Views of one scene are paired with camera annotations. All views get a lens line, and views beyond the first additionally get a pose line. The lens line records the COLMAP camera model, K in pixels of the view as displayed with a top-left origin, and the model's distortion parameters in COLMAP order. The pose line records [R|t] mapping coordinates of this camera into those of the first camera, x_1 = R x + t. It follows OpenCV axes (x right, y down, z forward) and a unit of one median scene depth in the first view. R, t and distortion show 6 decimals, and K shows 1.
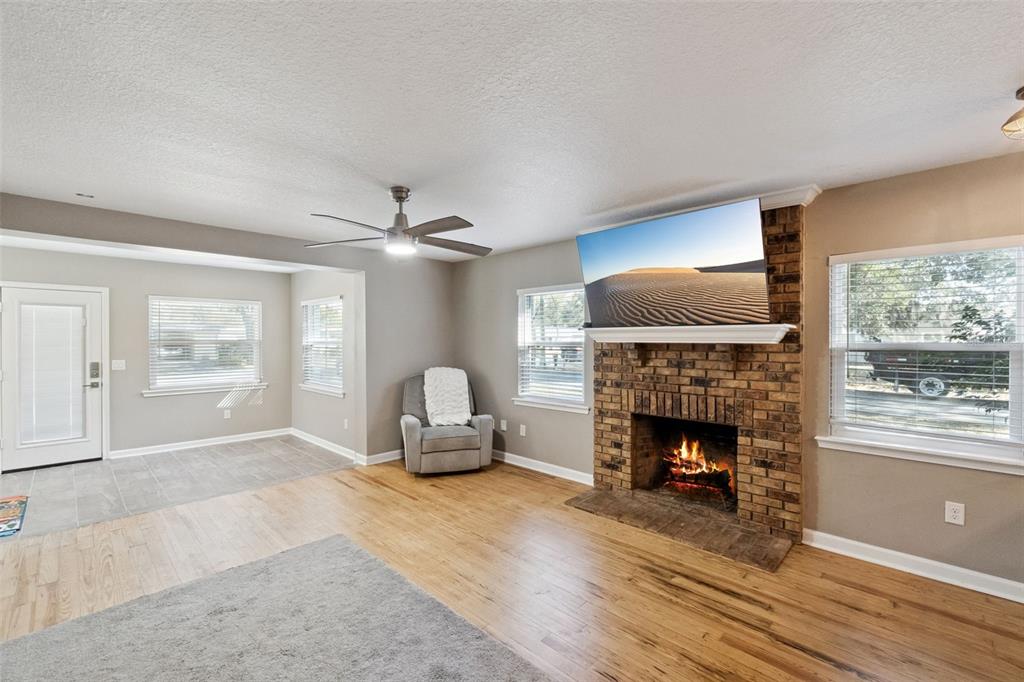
lens RADIAL K [[443.9, 0, 507.6], [0, 443.9, 343.1], [0, 0, 1]] dist [-0.002126, 0.000208]
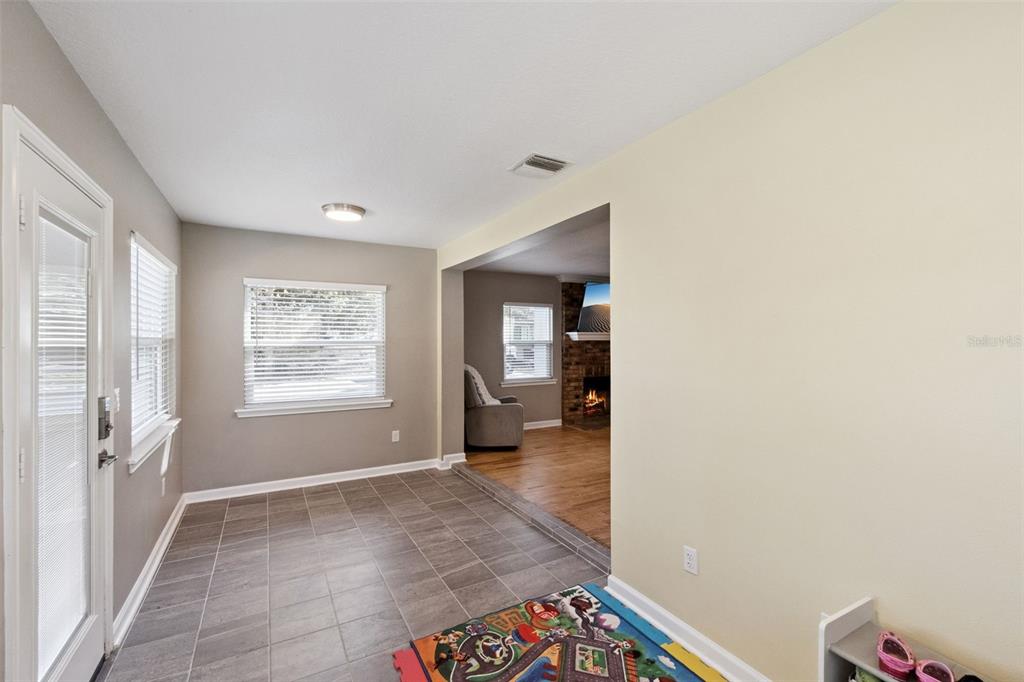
lens RADIAL K [[443.9, 0, 507.6], [0, 443.9, 343.1], [0, 0, 1]] dist [-0.002126, 0.000208]
pose [[0.278183, -0.005433, 0.960513, -1.566995], [0.006634, 0.999971, 0.003735, 0.001334], [-0.960505, 0.005333, 0.278211, 0.760334]]
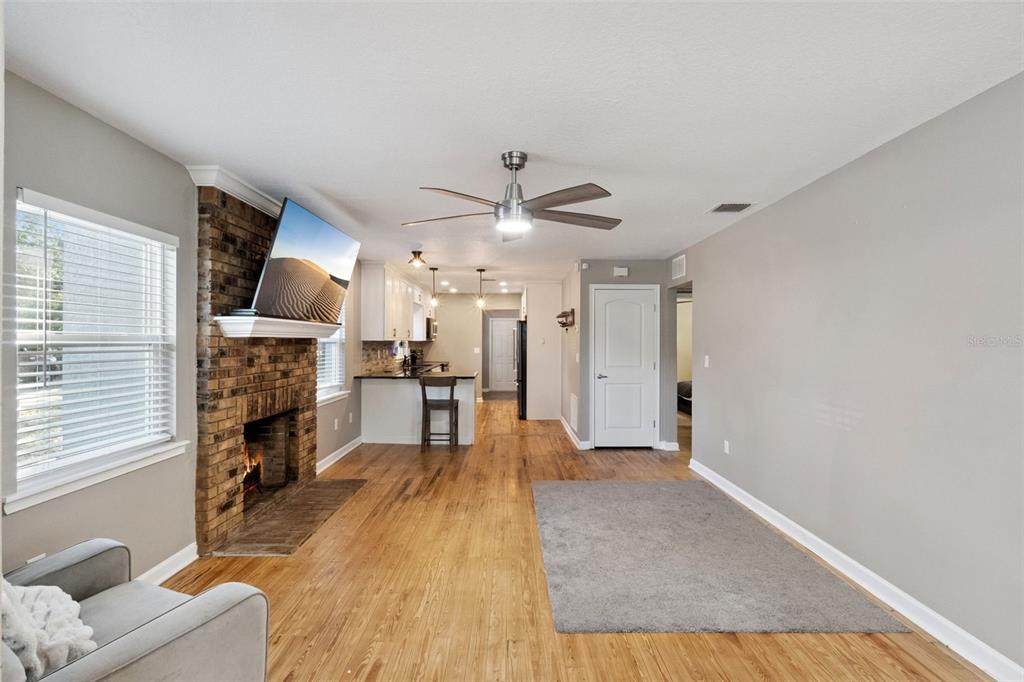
lens RADIAL K [[464.5, 0, 516.5], [0, 464.5, 342.5], [0, 0, 1]] dist [0.001430, 0.000220]
pose [[-0.715552, -0.004139, 0.698548, -0.643878], [0.000619, 0.999978, 0.006559, 0.003140], [-0.698560, 0.005125, -0.715533, 1.218076]]
